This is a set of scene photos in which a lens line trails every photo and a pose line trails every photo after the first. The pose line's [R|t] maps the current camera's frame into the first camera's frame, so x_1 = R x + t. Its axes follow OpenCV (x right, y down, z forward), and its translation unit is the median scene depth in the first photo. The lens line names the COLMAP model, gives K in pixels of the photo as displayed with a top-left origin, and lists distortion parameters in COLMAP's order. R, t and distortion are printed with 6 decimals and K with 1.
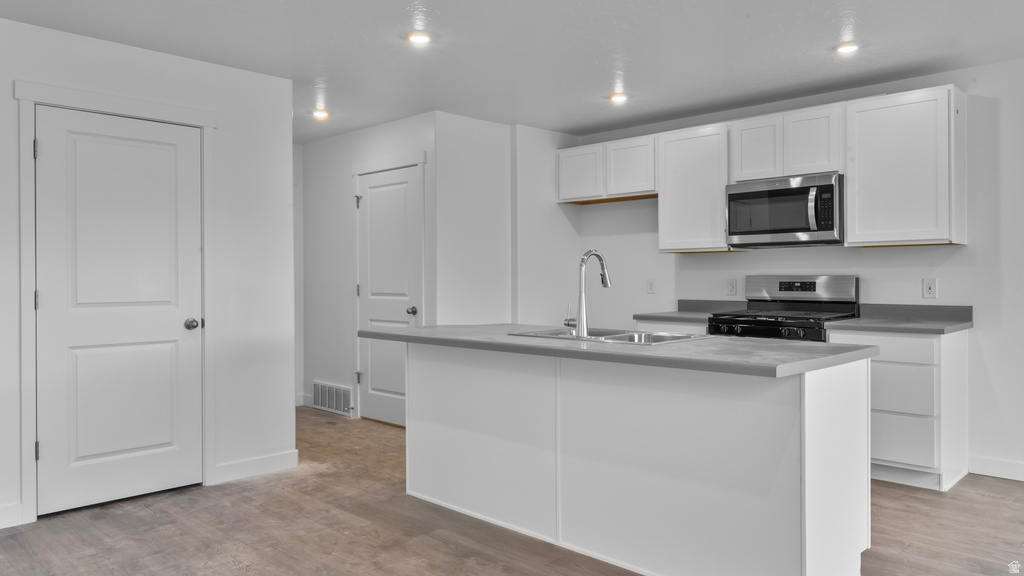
lens RADIAL K [[718.9, 0, 512.1], [0, 718.9, 282.5], [0, 0, 1]] dist [-0.002792, -0.000934]
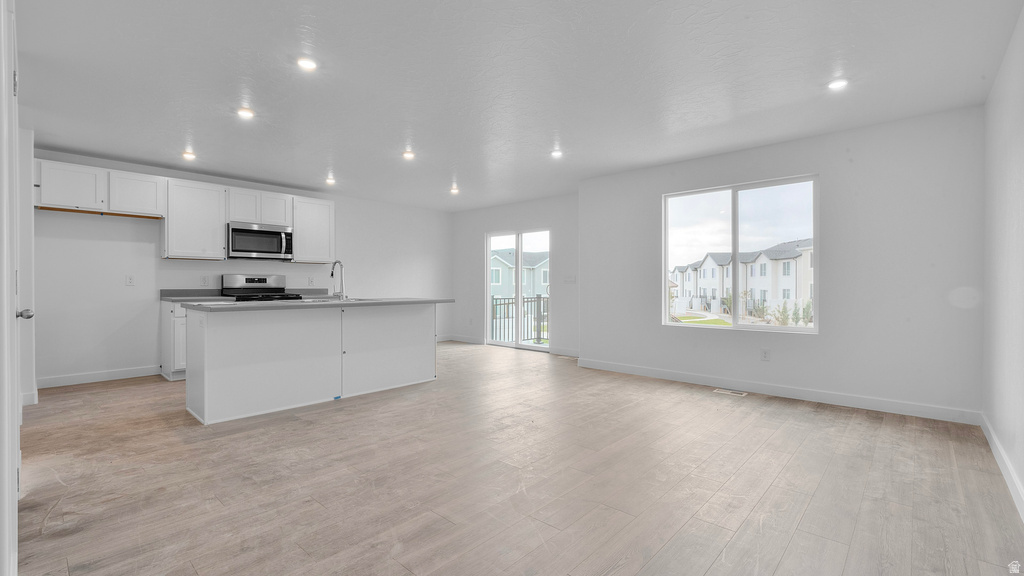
lens RADIAL K [[444.0, 0, 513.9], [0, 444.0, 291.8], [0, 0, 1]] dist [0.000616, 0.000061]
pose [[-0.036768, -0.014639, 0.999217, -1.099269], [0.002306, 0.999889, 0.014734, 0.025686], [-0.999321, 0.002846, -0.036730, 0.464201]]
